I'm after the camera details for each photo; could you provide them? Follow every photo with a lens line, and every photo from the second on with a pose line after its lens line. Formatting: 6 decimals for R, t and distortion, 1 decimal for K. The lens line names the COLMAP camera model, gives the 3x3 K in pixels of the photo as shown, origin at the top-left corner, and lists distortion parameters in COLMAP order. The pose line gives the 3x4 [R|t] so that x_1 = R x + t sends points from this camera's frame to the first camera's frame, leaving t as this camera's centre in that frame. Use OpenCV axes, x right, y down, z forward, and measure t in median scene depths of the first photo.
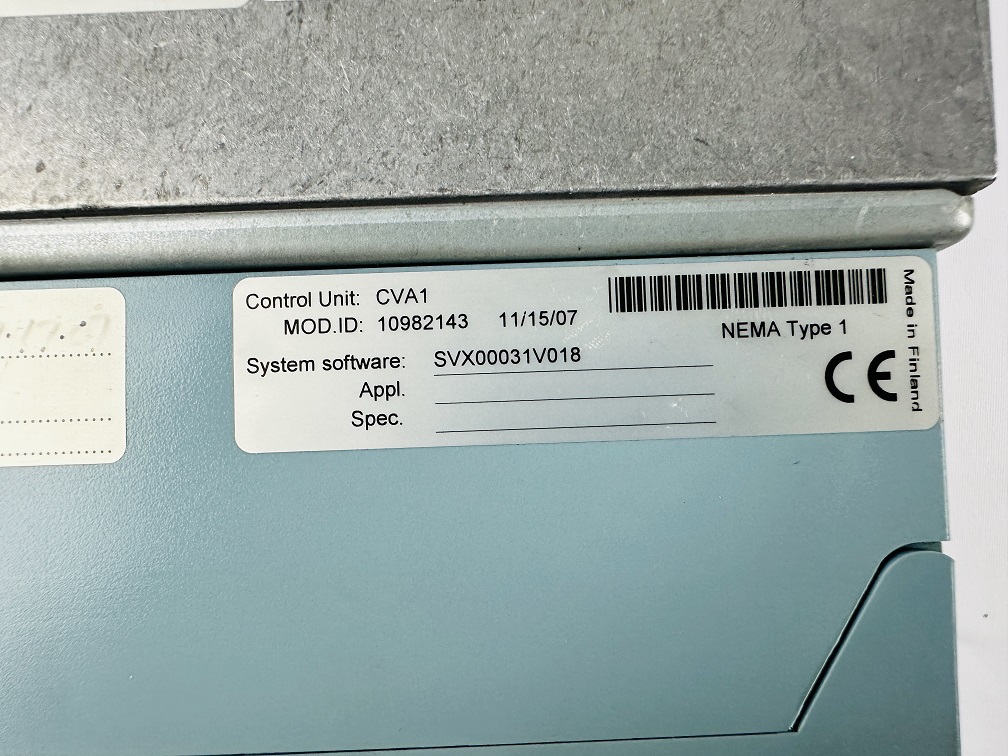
lens RADIAL K [[767.9, 0, 504.7], [0, 767.9, 384.2], [0, 0, 1]] dist [-0.018447, -0.000035]
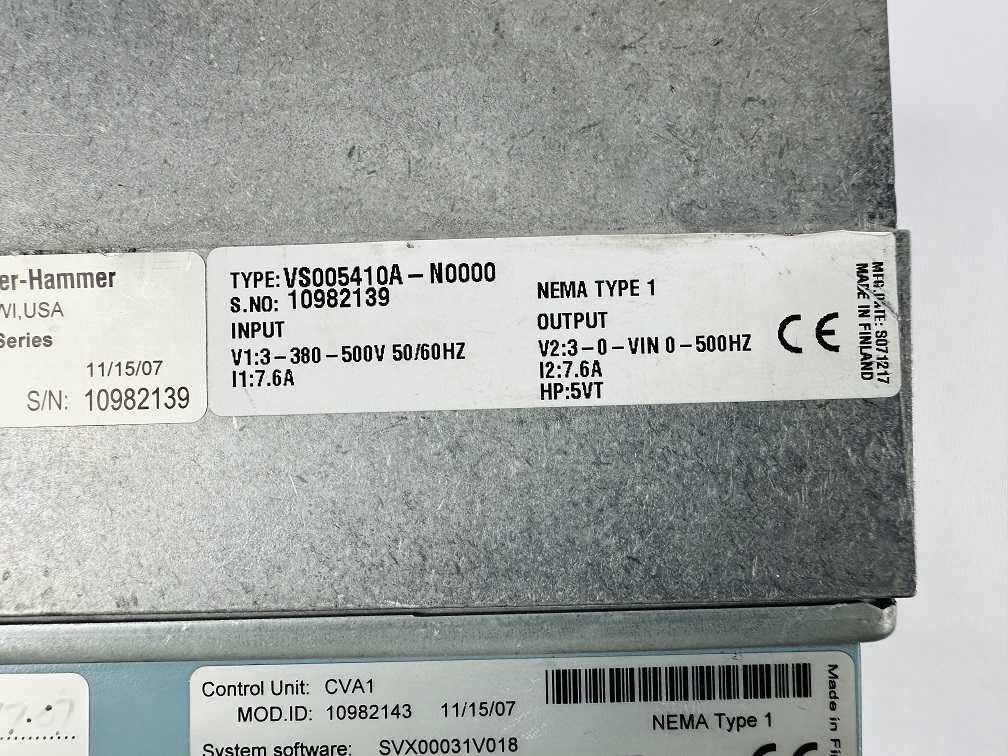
lens RADIAL K [[767.9, 0, 496.4], [0, 767.9, 431.4], [0, 0, 1]] dist [-0.018447, -0.000035]
pose [[0.999900, 0.012754, -0.006091, 0.070283], [-0.012684, 0.999855, 0.011367, -0.479918], [0.006235, -0.011289, 0.999917, -0.047860]]
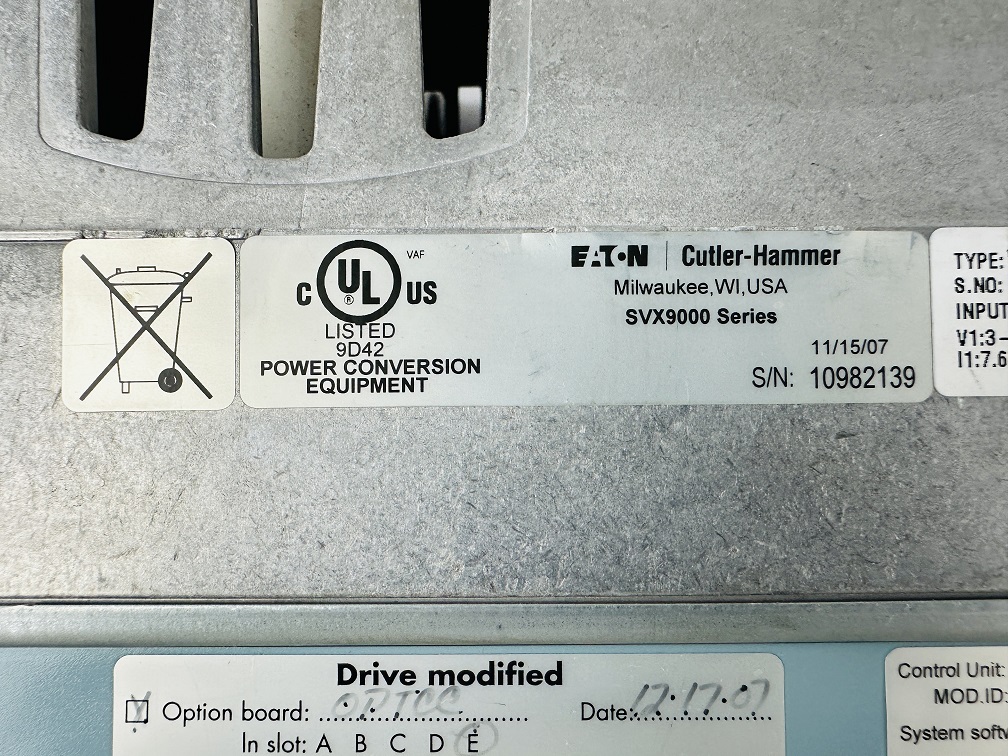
lens RADIAL K [[767.9, 0, 485.9], [0, 767.9, 417.2], [0, 0, 1]] dist [-0.018447, -0.000035]
pose [[0.999435, 0.030201, -0.014764, -0.896592], [-0.030151, 0.999539, 0.003626, -0.441490], [0.014866, -0.003179, 0.999884, -0.053352]]
